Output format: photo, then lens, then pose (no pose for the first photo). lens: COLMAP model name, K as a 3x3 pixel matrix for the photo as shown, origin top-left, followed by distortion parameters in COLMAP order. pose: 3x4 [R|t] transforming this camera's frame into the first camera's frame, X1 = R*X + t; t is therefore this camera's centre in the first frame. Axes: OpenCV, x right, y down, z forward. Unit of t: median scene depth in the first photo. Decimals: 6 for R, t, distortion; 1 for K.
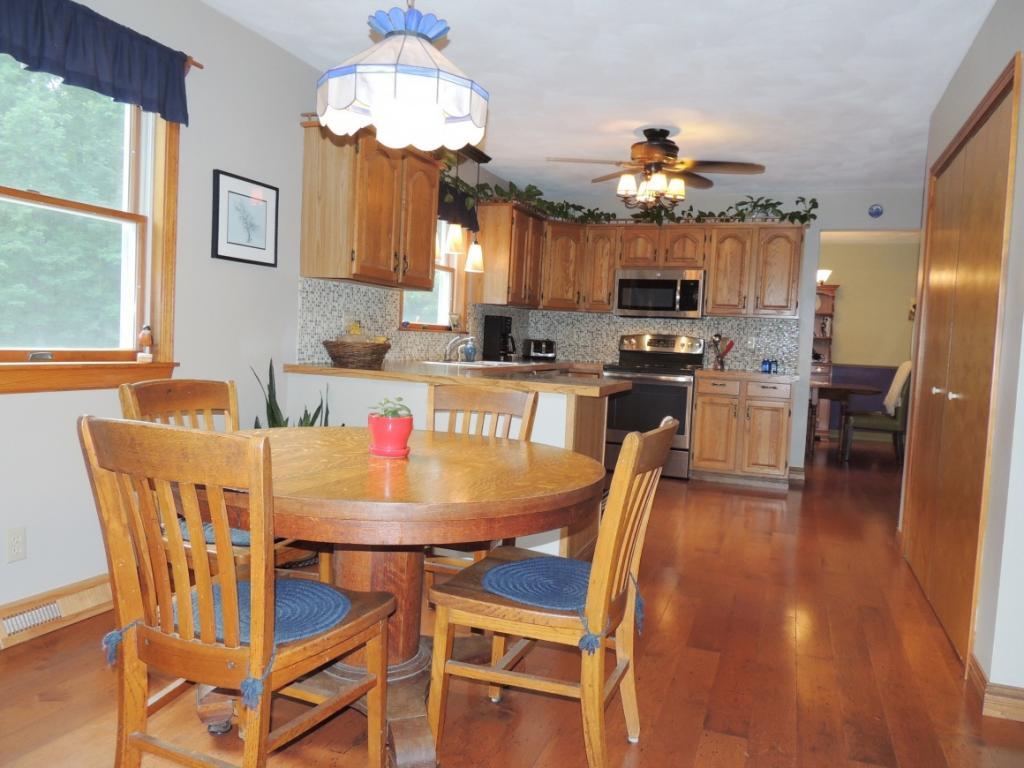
lens RADIAL K [[743.9, 0, 512.0], [0, 743.9, 384.0], [0, 0, 1]] dist [-0.029536, -0.000751]
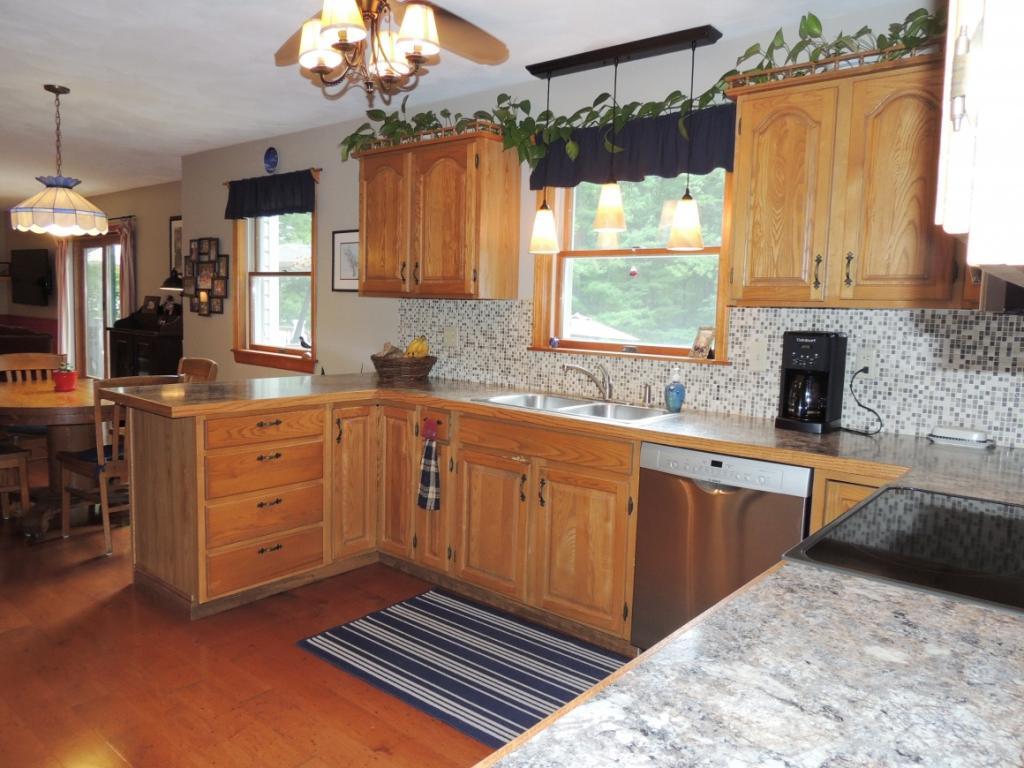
lens RADIAL K [[743.9, 0, 512.0], [0, 743.9, 384.0], [0, 0, 1]] dist [-0.029536, -0.000751]
pose [[-0.312742, 0.038402, -0.949061, 0.751615], [-0.108009, 0.991264, 0.075701, -0.115864], [0.943677, 0.126182, -0.305862, 1.519865]]
